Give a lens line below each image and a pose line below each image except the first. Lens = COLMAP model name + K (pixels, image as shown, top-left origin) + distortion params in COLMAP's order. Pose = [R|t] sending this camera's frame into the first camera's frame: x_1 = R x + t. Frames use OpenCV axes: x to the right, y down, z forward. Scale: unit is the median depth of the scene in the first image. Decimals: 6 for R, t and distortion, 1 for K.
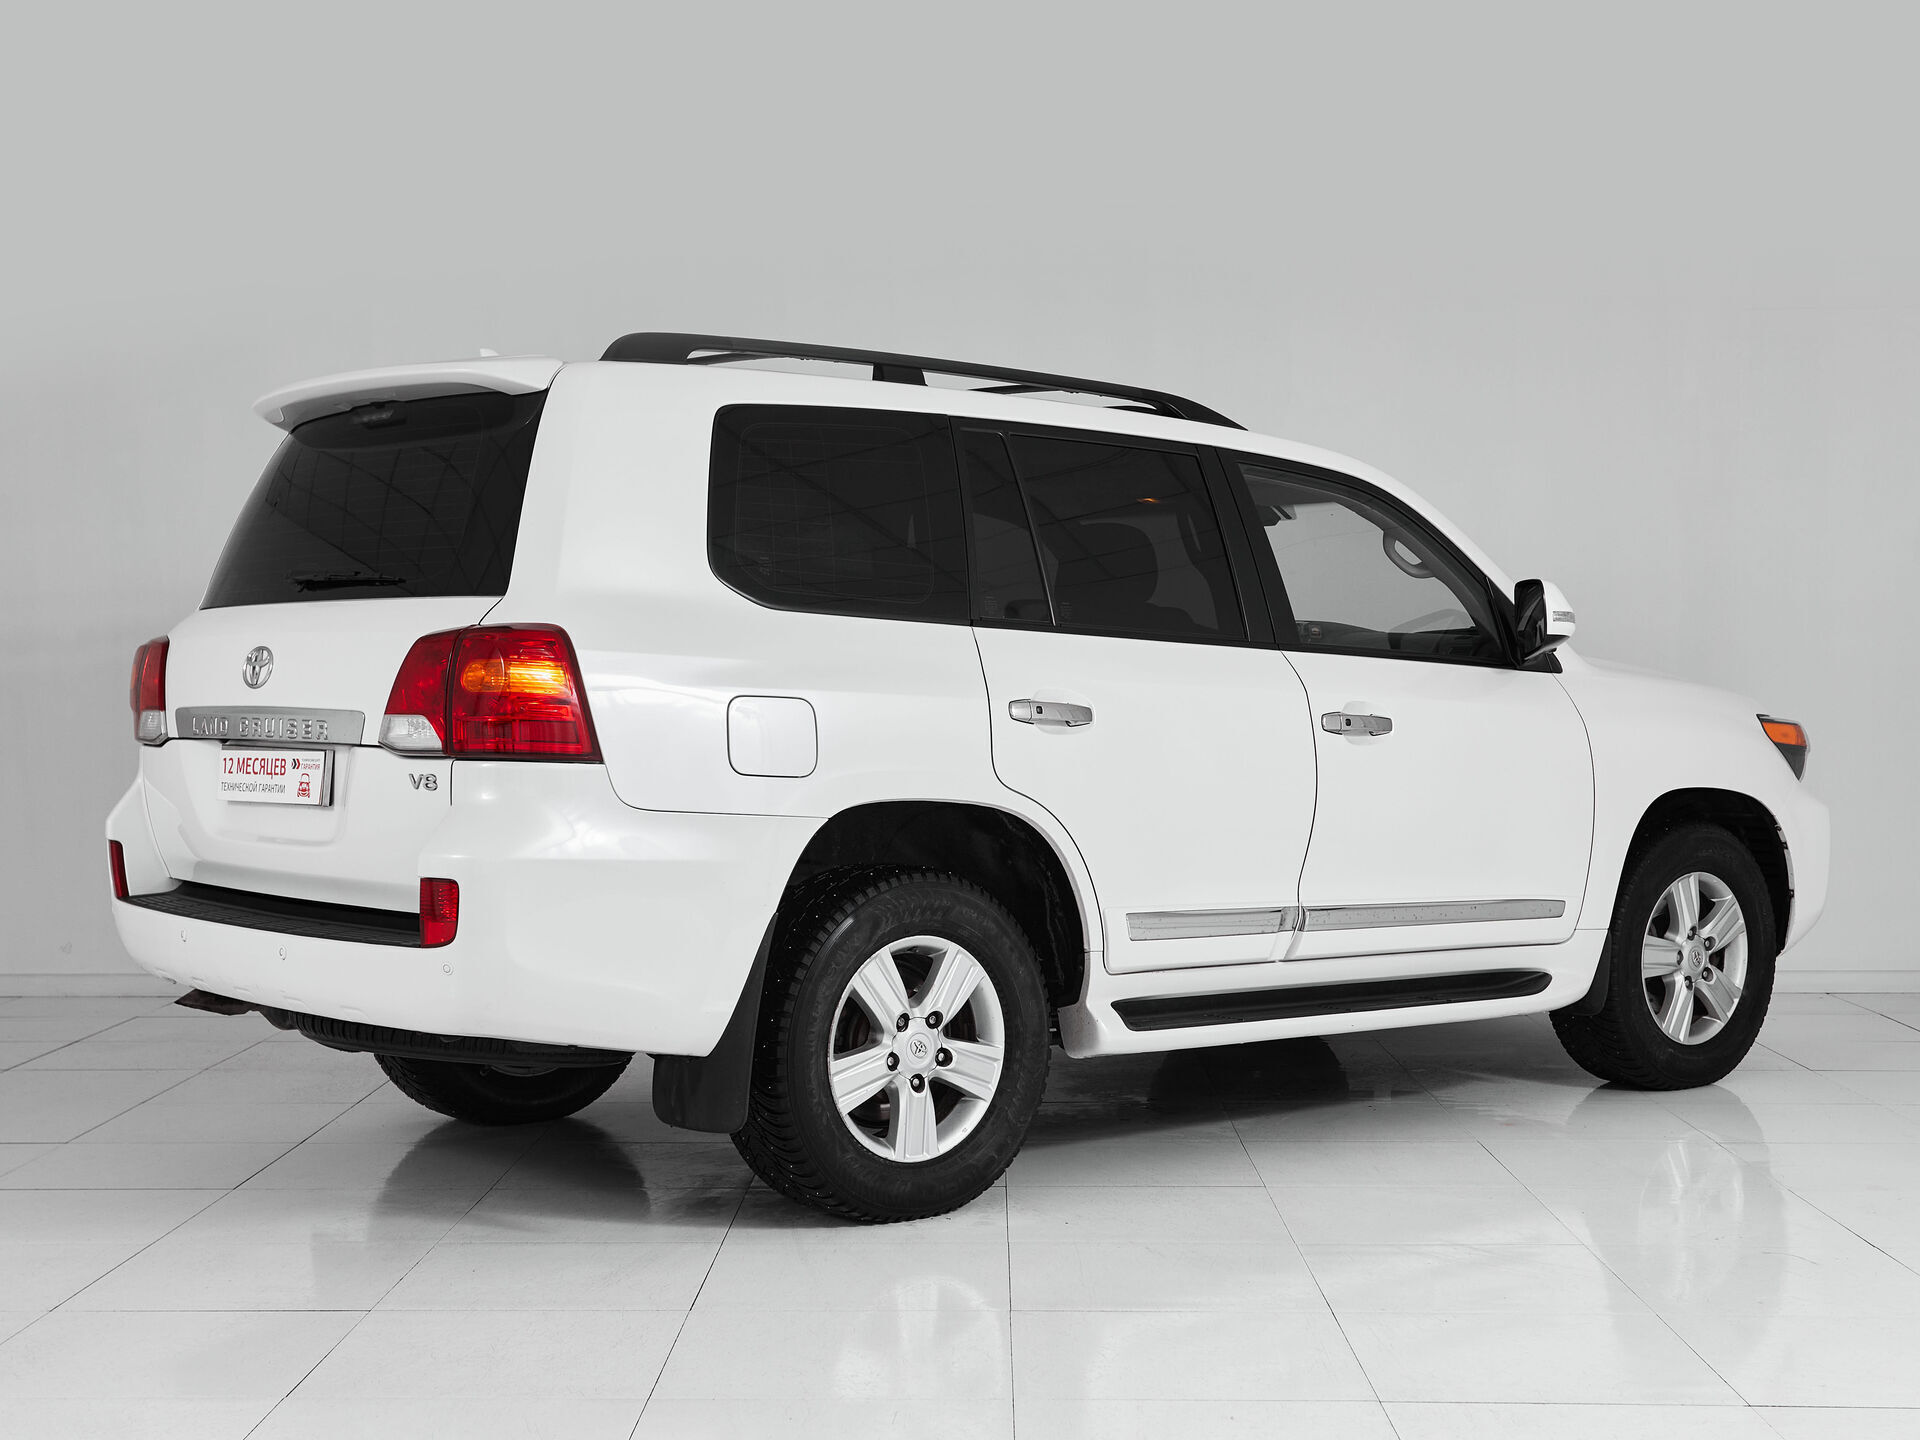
lens RADIAL K [[2734.5, 0, 951.9], [0, 2734.5, 724.4], [0, 0, 1]] dist [0.036941, -0.042703]
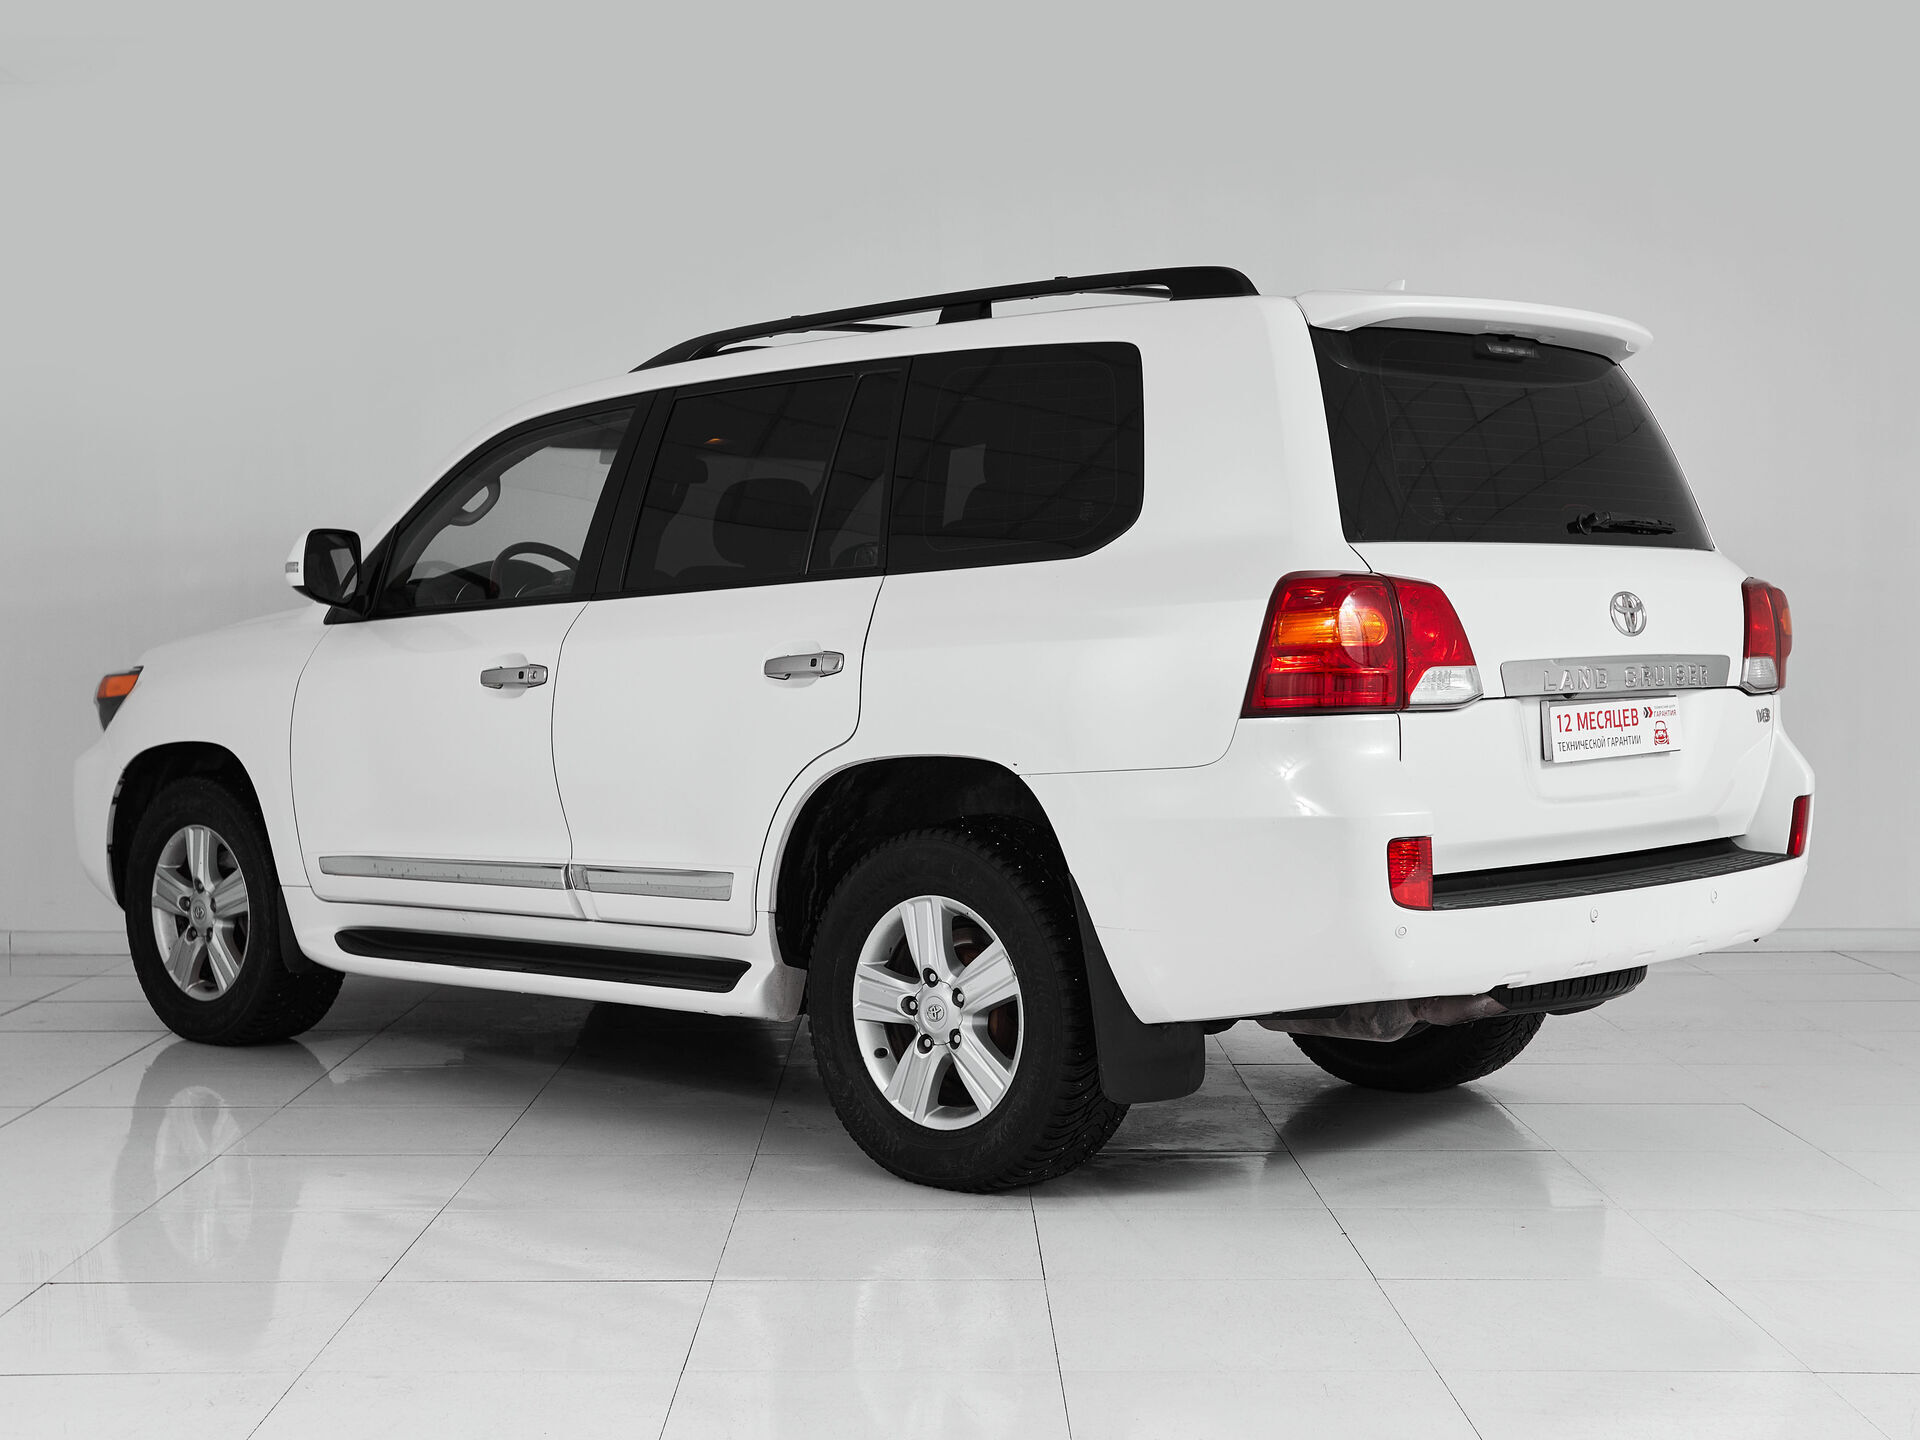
lens RADIAL K [[2734.5, 0, 951.9], [0, 2734.5, 724.4], [0, 0, 1]] dist [0.036941, -0.042703]
pose [[-0.133318, -0.028814, 0.990654, -1.159954], [0.028176, 0.999063, 0.032851, -0.020204], [-0.990673, 0.032293, -0.132381, 1.357107]]
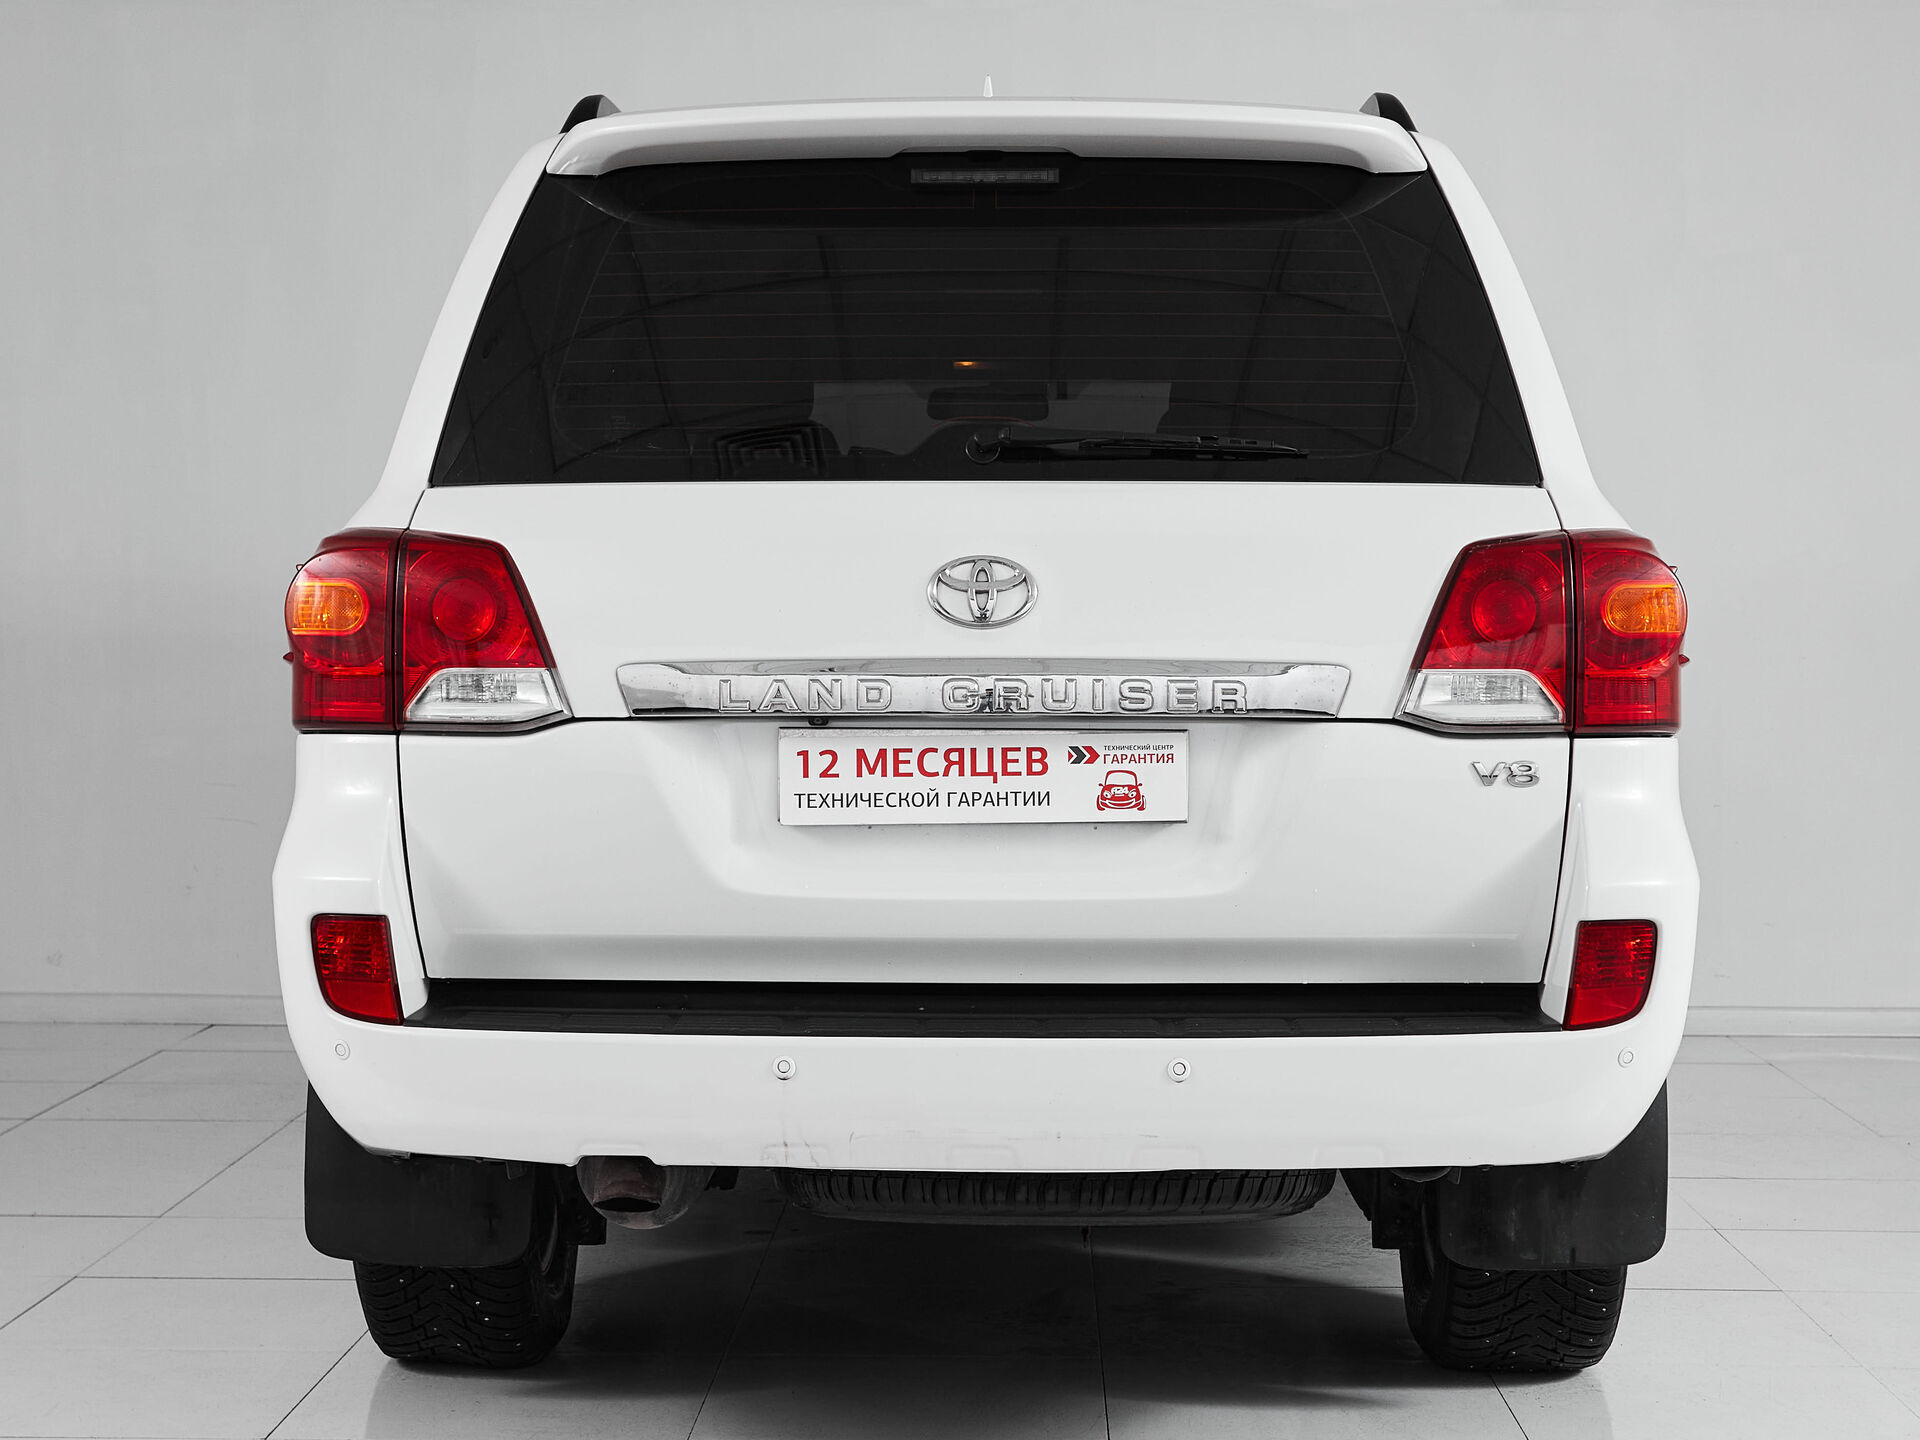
lens RADIAL K [[2734.5, 0, 951.9], [0, 2734.5, 724.4], [0, 0, 1]] dist [0.036941, -0.042703]
pose [[0.651001, -0.034150, 0.758309, -0.696797], [0.009648, 0.999279, 0.036719, -0.014063], [-0.759016, -0.016588, 0.650861, 0.627663]]
